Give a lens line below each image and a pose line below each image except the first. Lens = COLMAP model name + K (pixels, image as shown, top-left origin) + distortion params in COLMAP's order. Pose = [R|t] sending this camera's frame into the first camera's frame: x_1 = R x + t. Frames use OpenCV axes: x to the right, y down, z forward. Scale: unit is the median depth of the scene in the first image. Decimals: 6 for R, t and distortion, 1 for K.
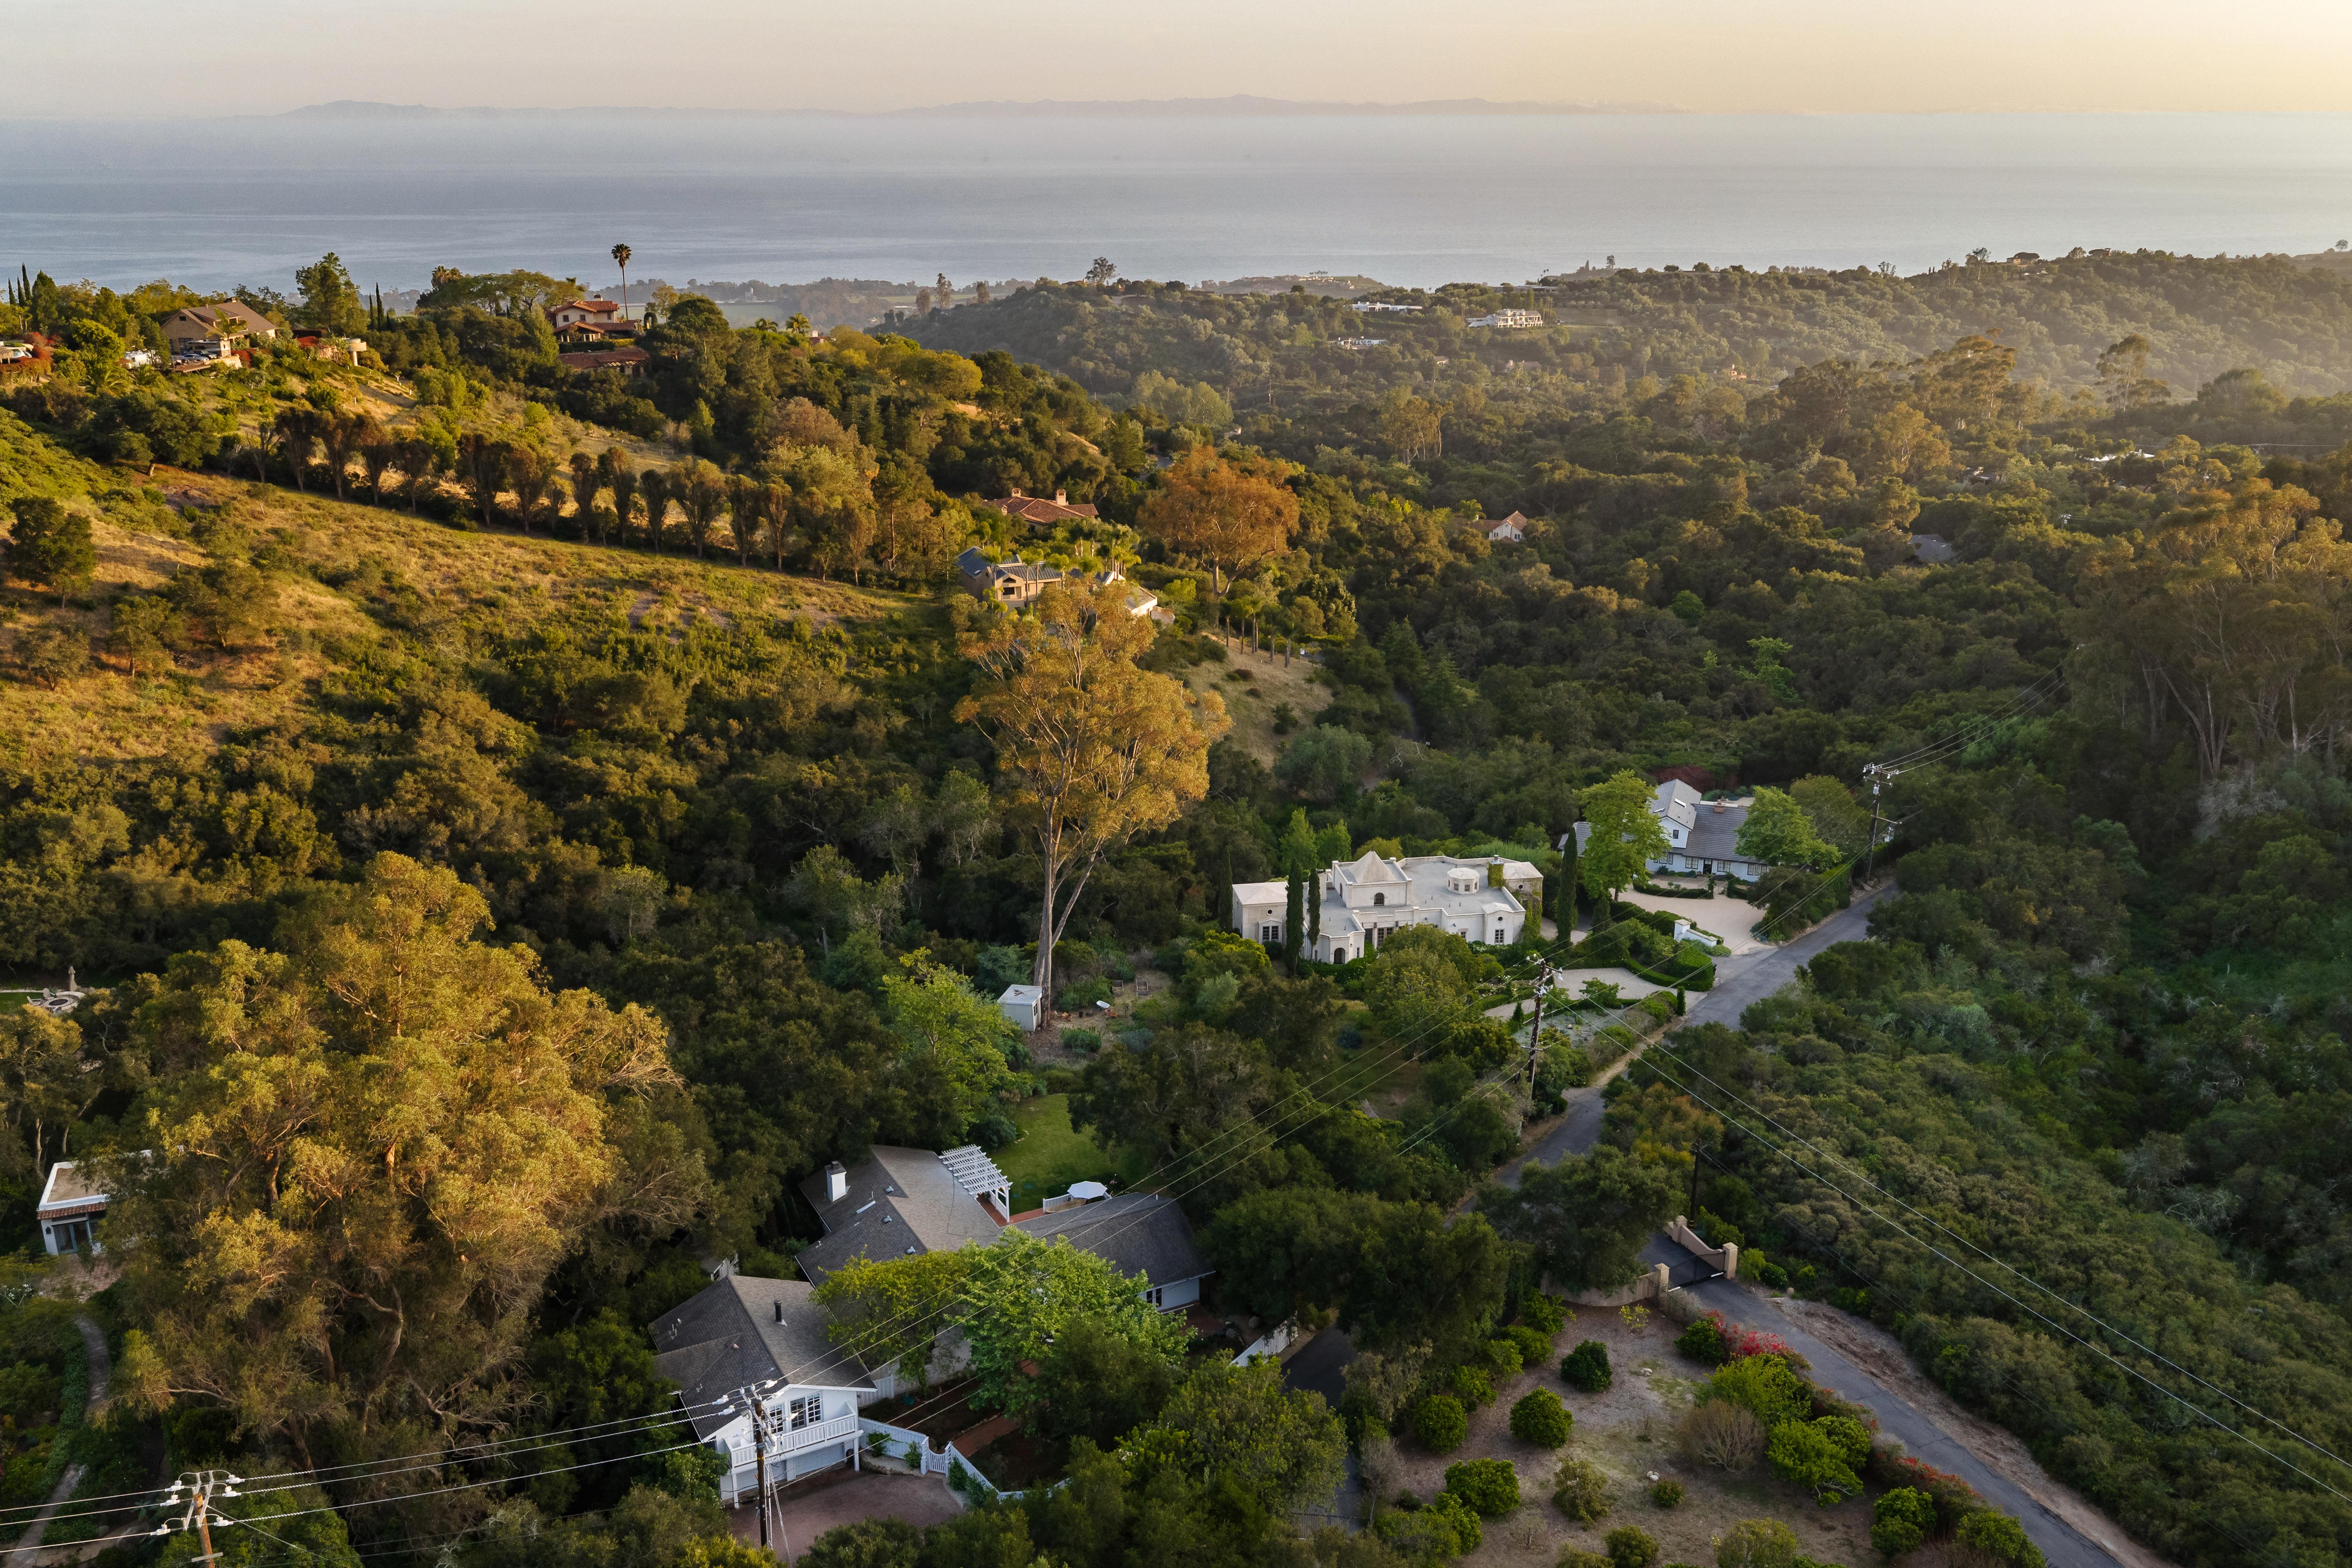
lens RADIAL K [[1981.3, 0, 1176.0], [0, 1981.3, 784.0], [0, 0, 1]] dist [0.053638, -0.097809]
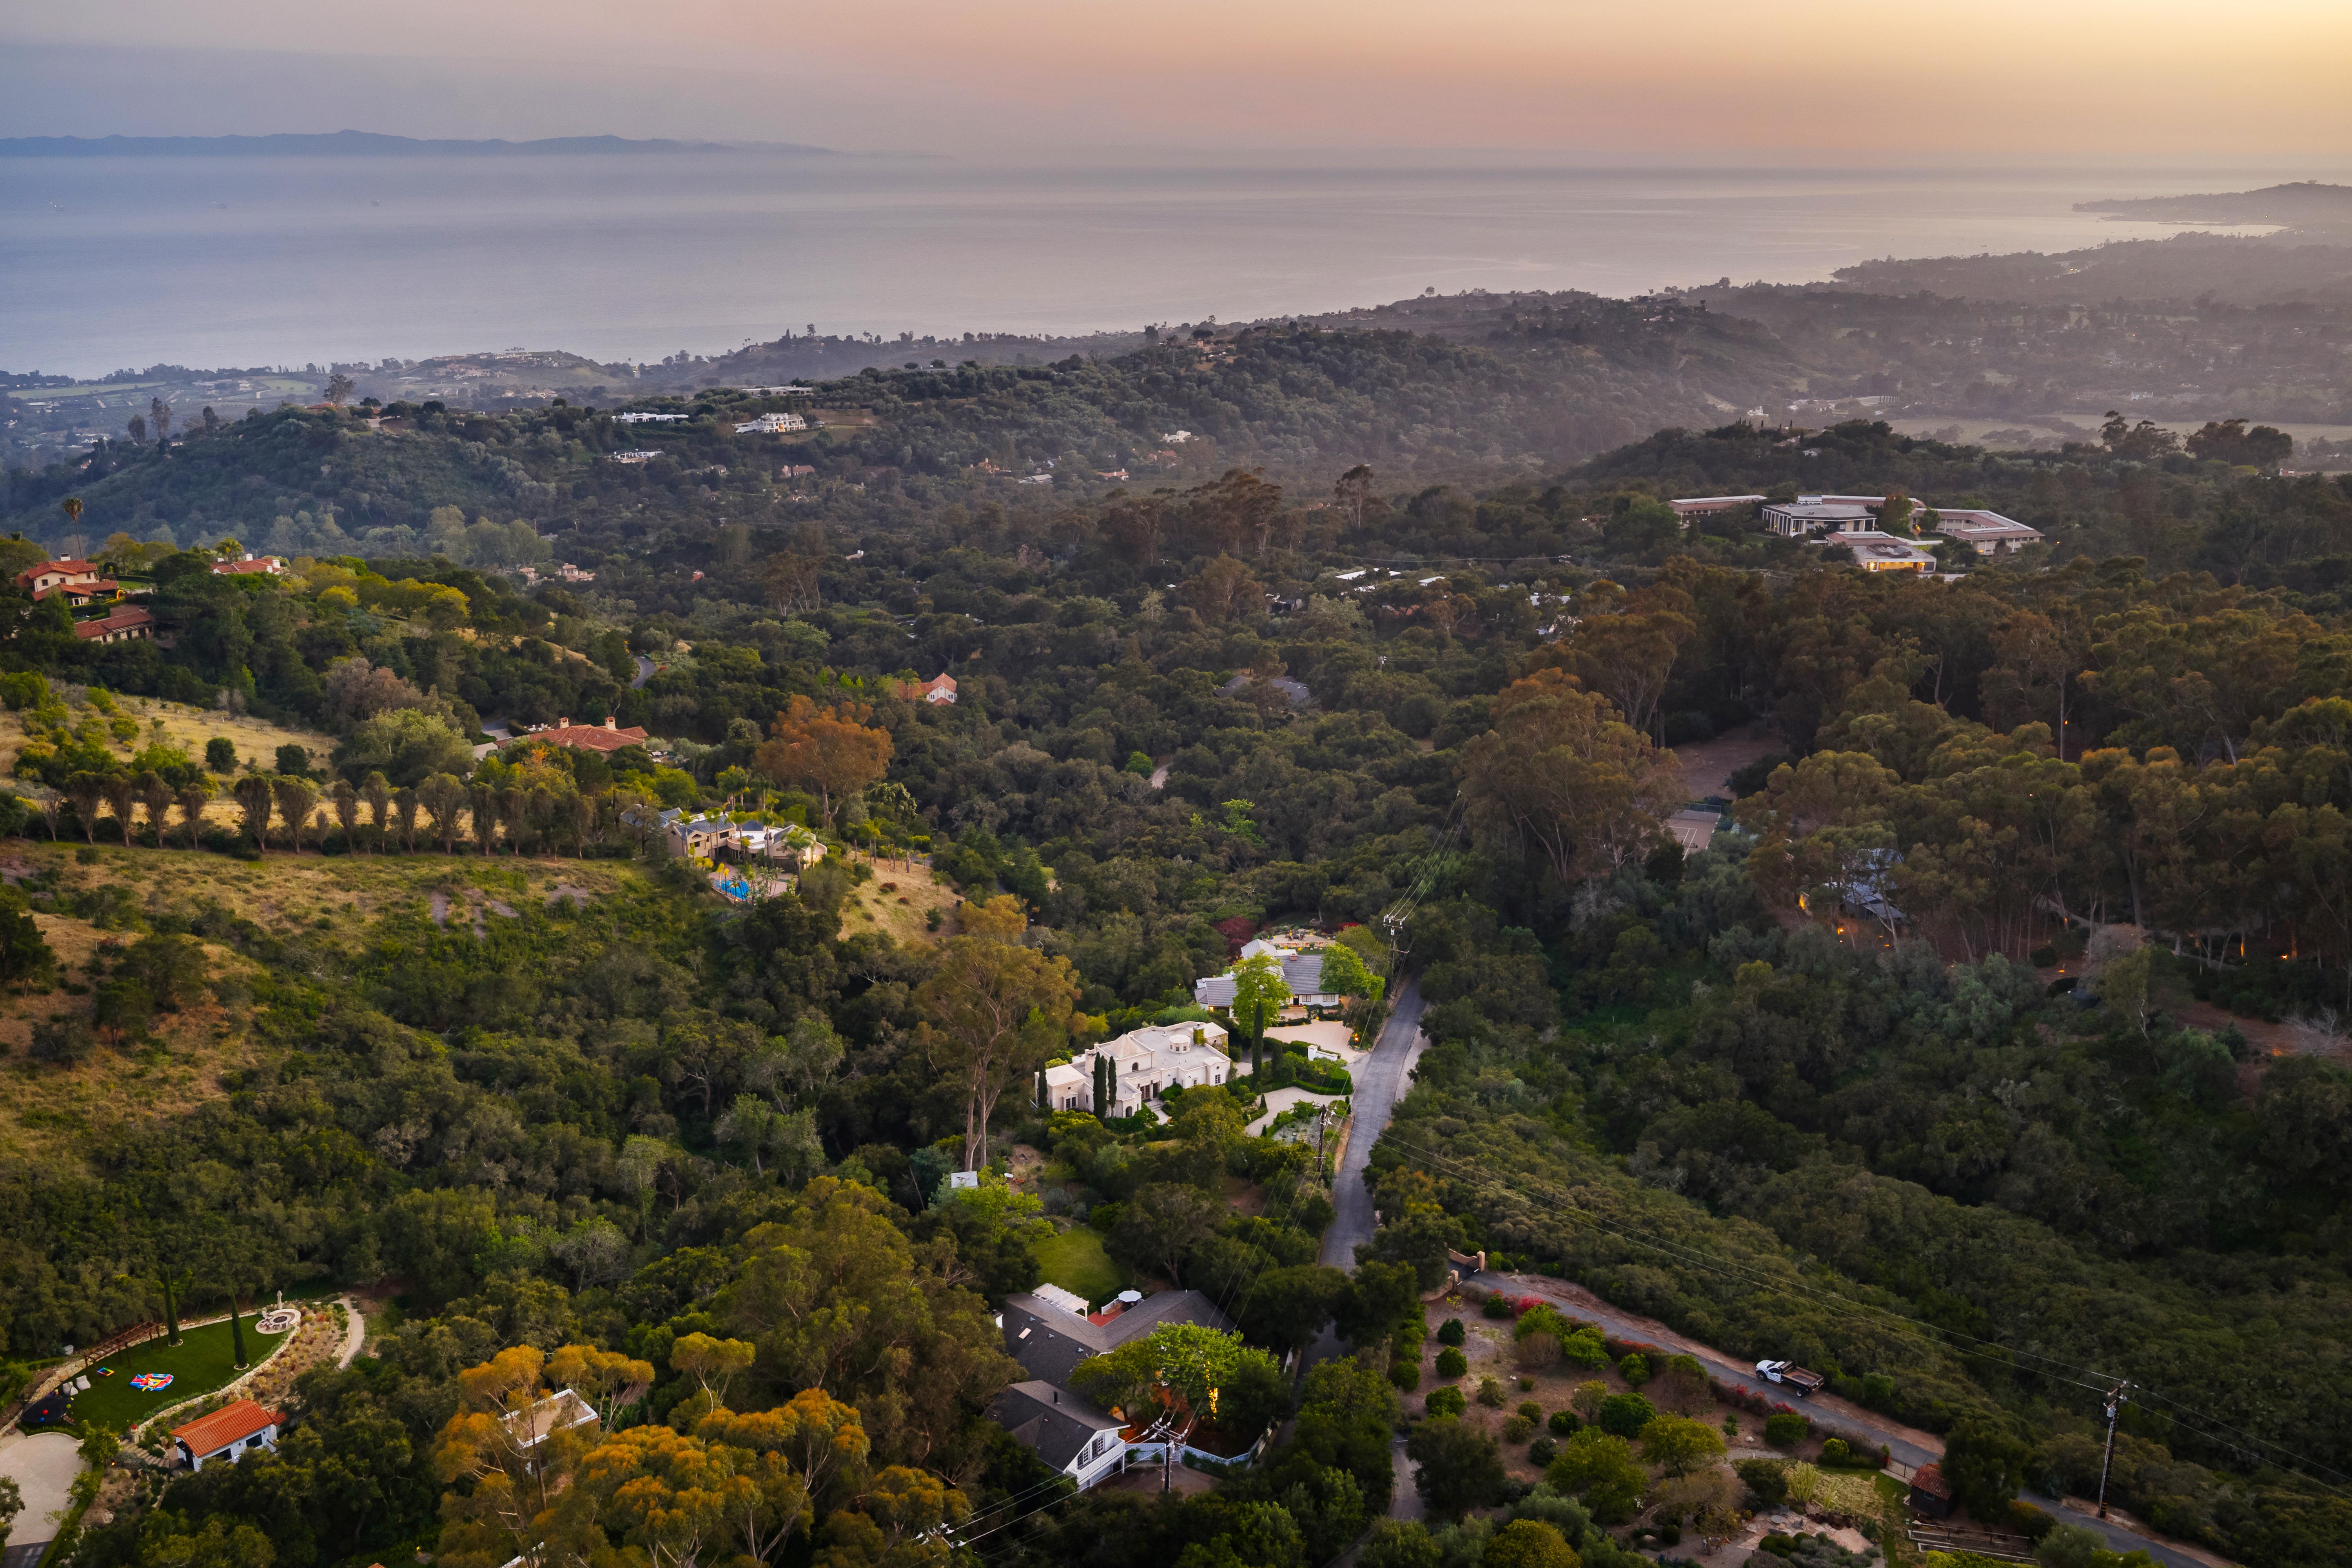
lens RADIAL K [[1981.3, 0, 1176.0], [0, 1981.3, 784.0], [0, 0, 1]] dist [0.053638, -0.097809]
pose [[0.925452, -0.108814, 0.362903, -0.318566], [0.119802, 0.992767, -0.007836, -0.112719], [-0.359425, 0.050729, 0.931794, -0.321854]]
